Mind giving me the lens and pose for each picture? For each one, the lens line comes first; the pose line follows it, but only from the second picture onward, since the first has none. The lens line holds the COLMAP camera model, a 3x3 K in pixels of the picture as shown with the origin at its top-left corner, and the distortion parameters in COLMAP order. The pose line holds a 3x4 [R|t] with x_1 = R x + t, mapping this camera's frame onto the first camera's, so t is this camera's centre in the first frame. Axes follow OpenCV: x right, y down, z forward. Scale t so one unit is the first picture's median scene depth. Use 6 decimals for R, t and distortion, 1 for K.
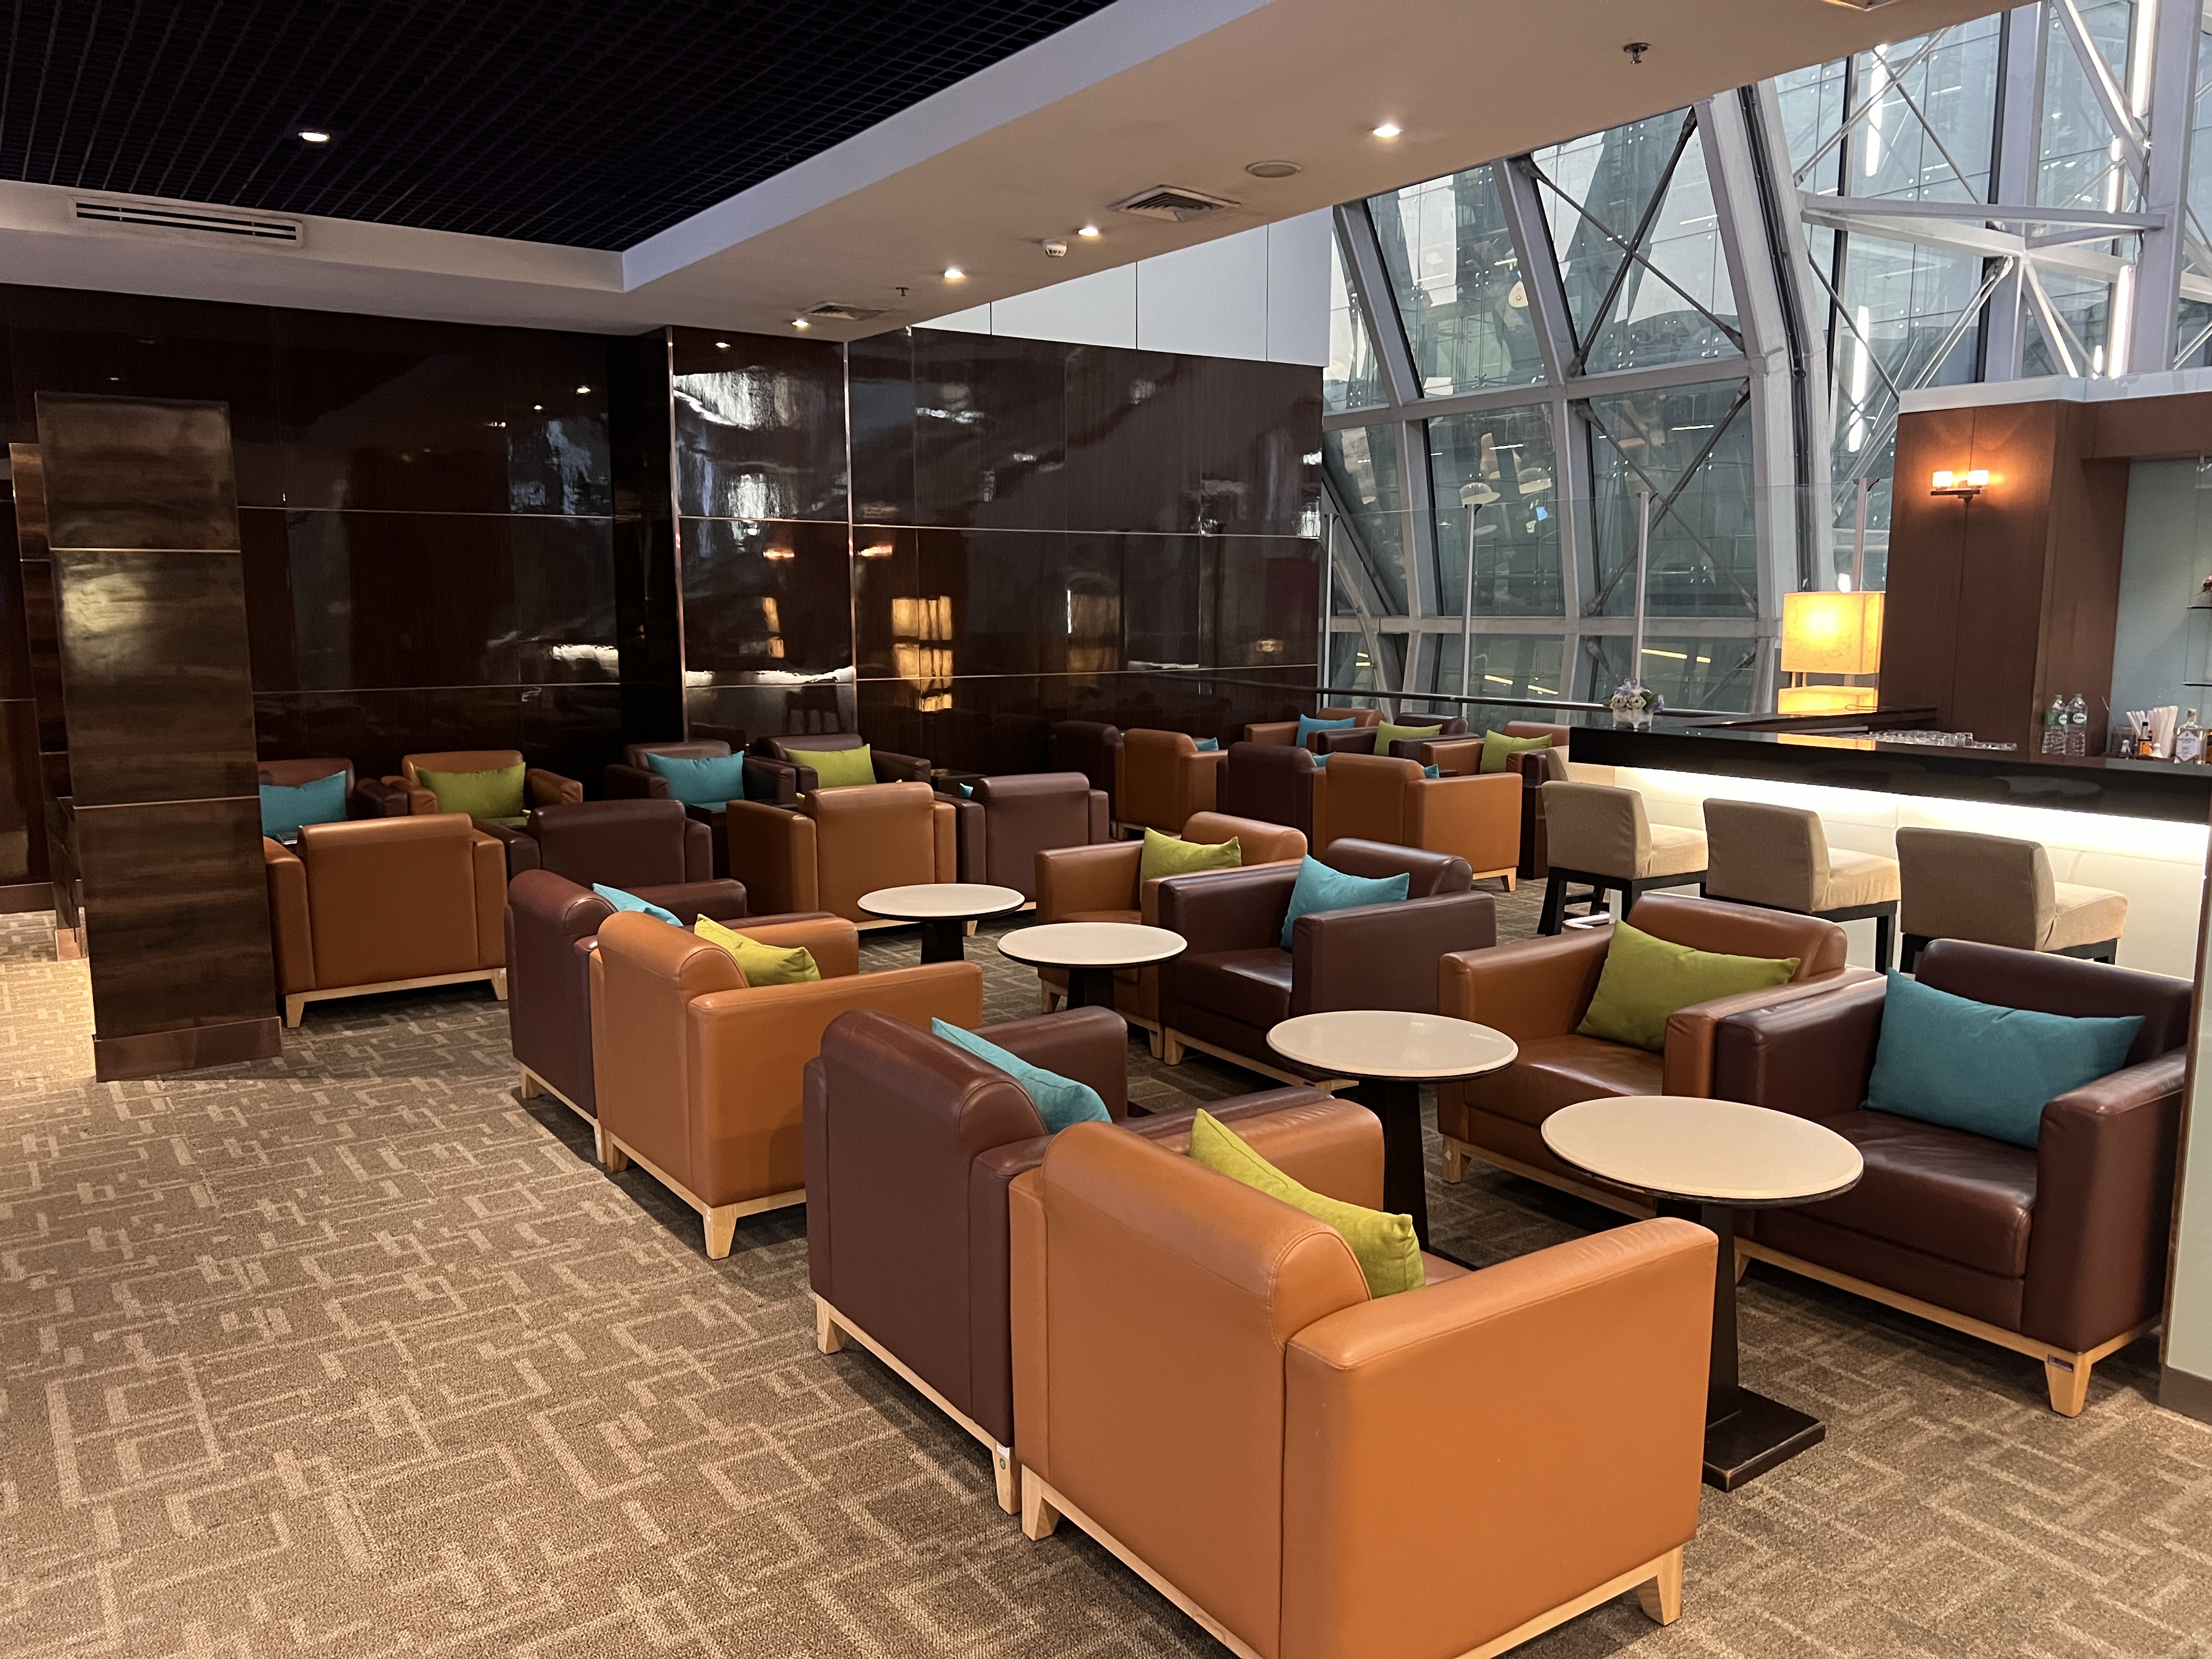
lens RADIAL K [[1663.6, 0, 1107.3], [0, 1663.6, 831.5], [0, 0, 1]] dist [0.027521, 0.004251]
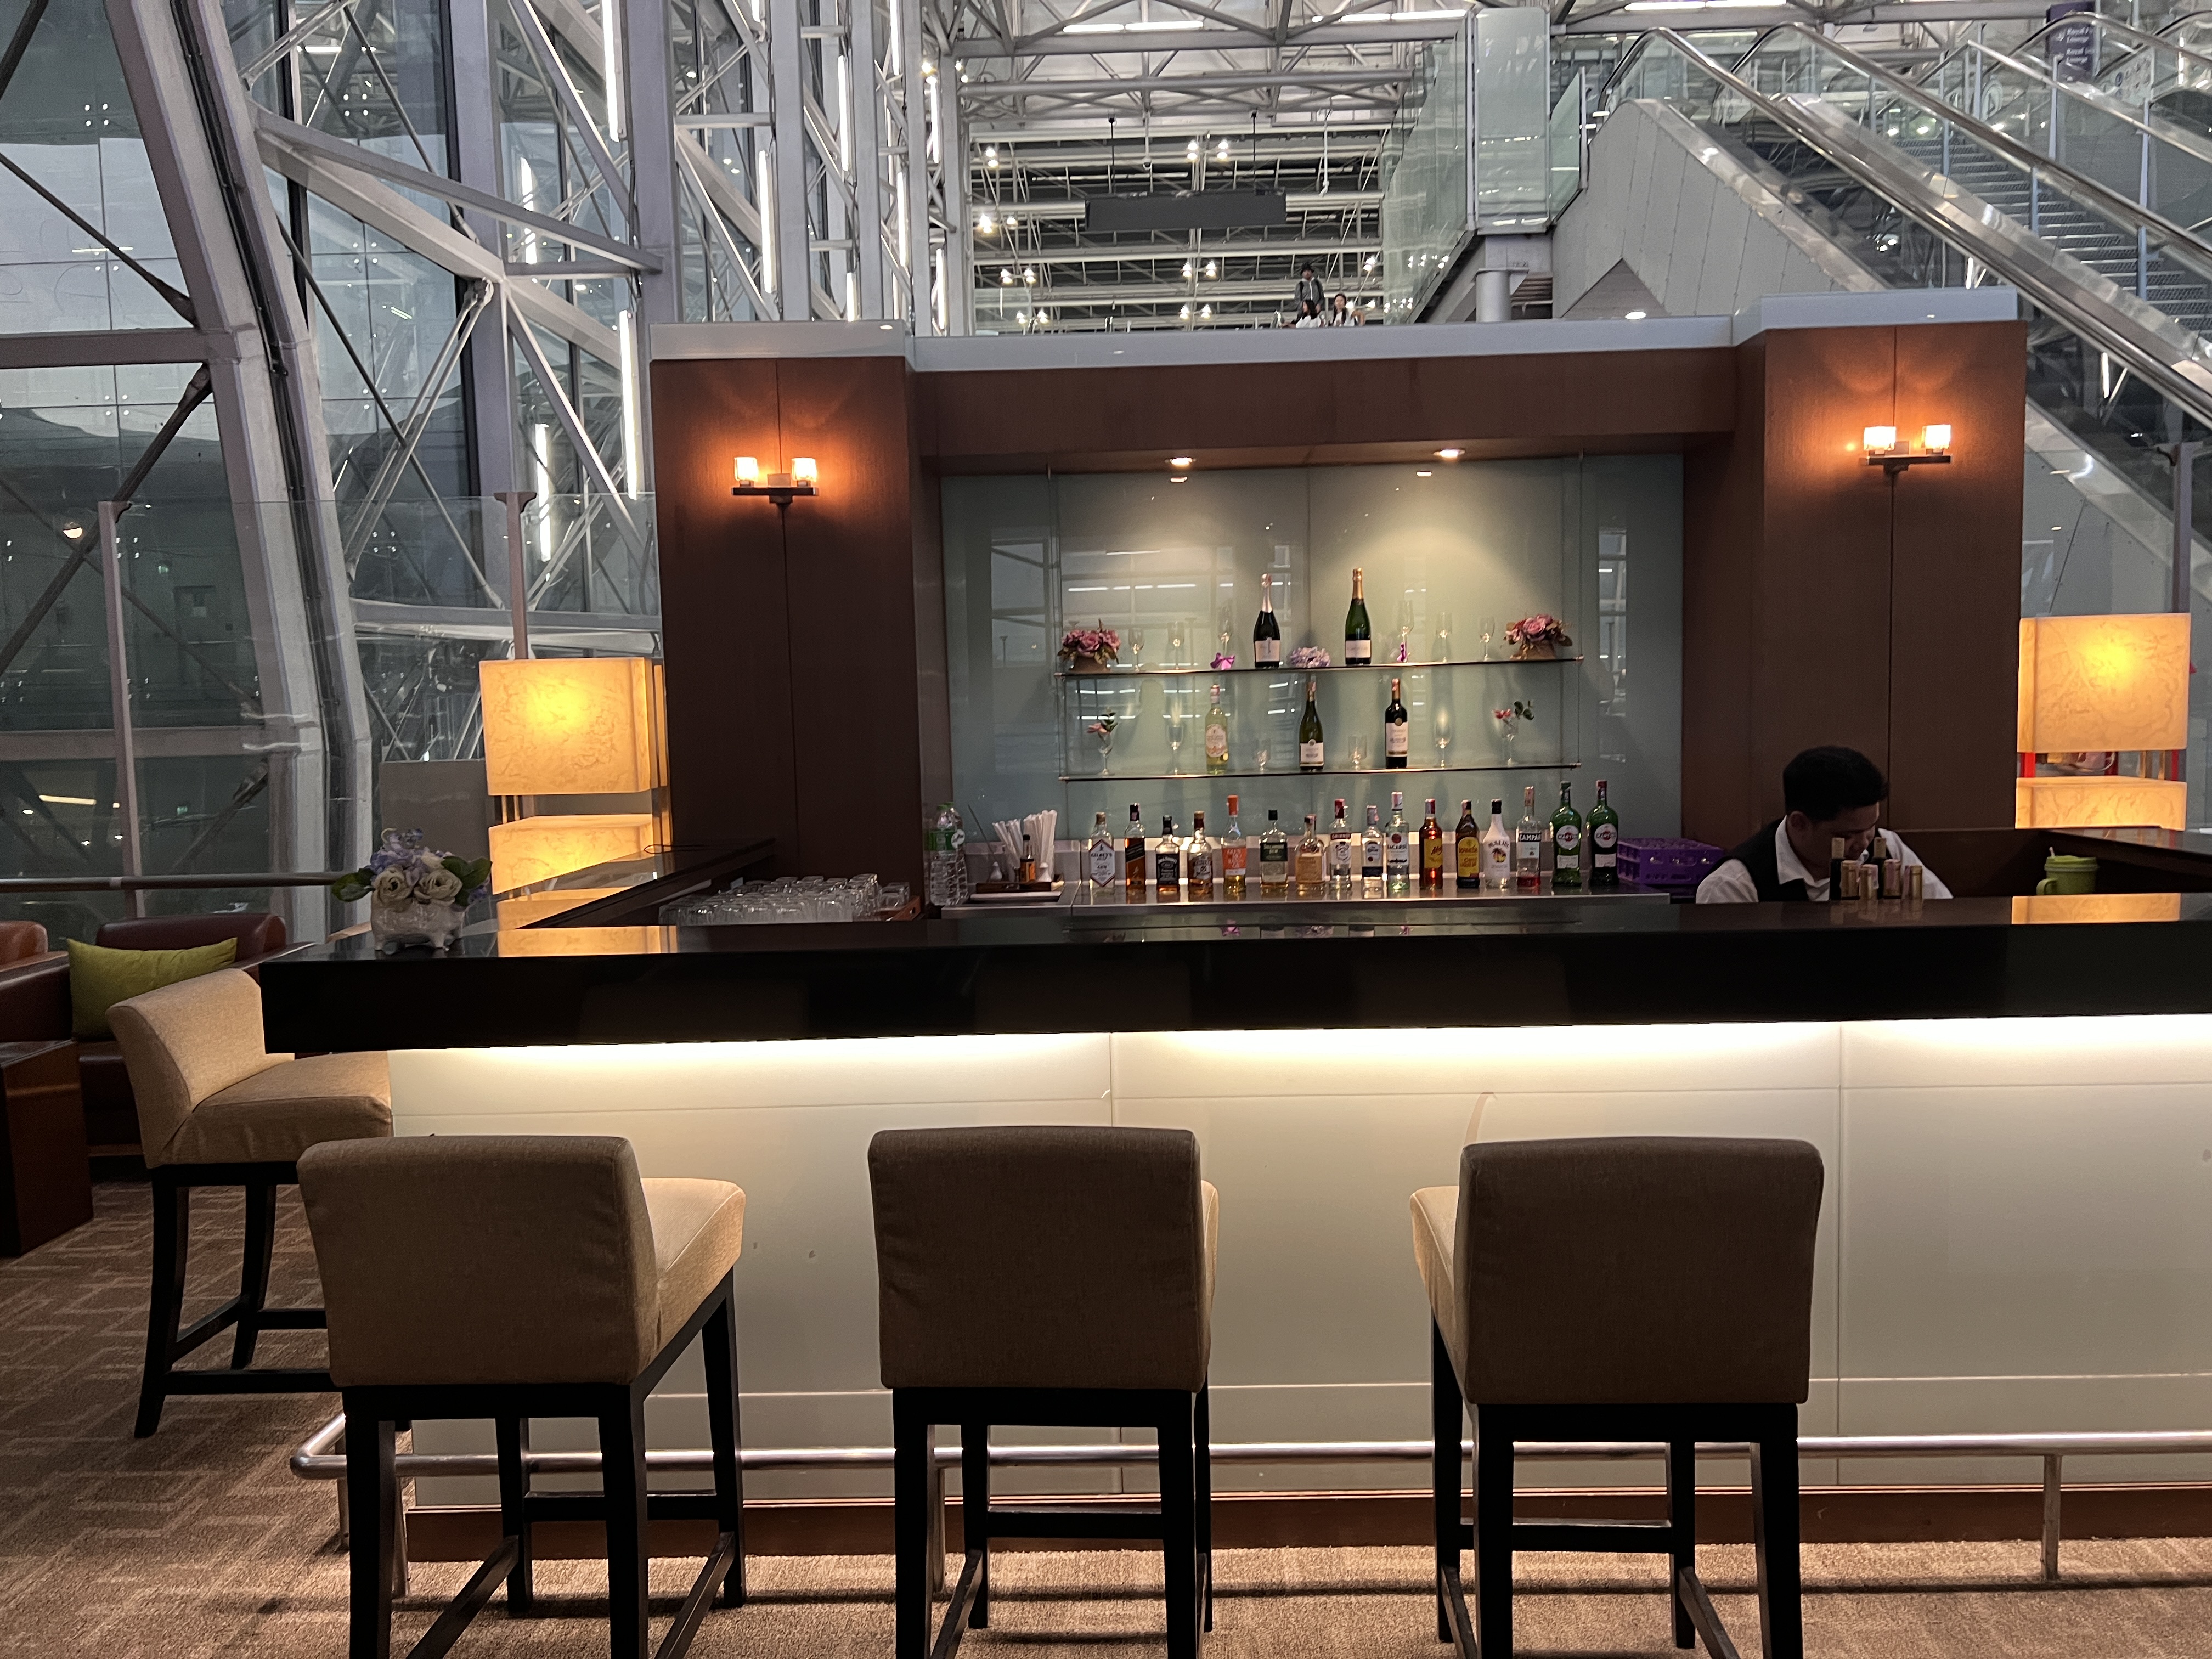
lens RADIAL K [[1663.6, 0, 1113.1], [0, 1663.6, 830.2], [0, 0, 1]] dist [0.027521, 0.004251]
pose [[0.590383, -0.077923, 0.803353, 0.070708], [0.137182, 0.990535, -0.004735, -0.054355], [-0.795380, 0.113001, 0.595484, 0.511514]]
